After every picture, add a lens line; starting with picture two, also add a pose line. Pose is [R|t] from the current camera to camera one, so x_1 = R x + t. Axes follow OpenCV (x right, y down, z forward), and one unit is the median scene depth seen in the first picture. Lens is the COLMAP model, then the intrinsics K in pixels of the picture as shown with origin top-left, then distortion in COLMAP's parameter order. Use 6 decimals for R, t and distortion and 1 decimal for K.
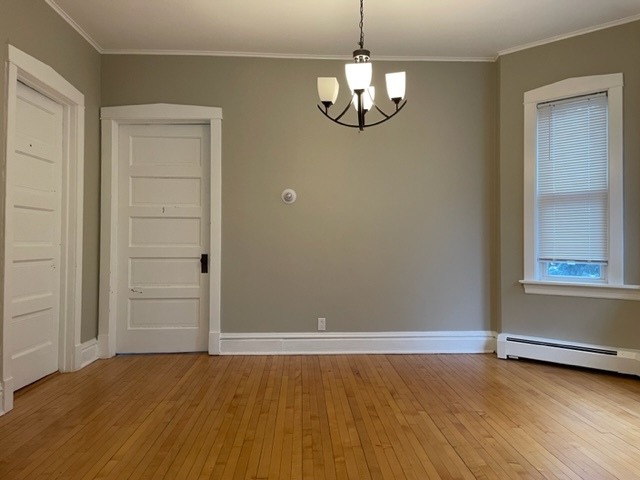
lens RADIAL K [[488.3, 0, 324.1], [0, 488.3, 238.2], [0, 0, 1]] dist [0.007026, 0.001987]
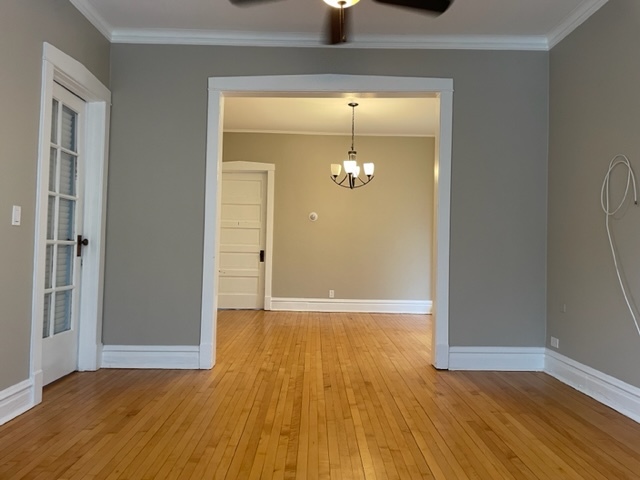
lens RADIAL K [[488.3, 0, 324.1], [0, 488.3, 238.2], [0, 0, 1]] dist [0.007026, 0.001987]
pose [[0.999334, 0.019302, -0.030976, 0.017790], [-0.019729, 0.999714, -0.013533, 0.009047], [0.030706, 0.014135, 0.999429, -0.679633]]
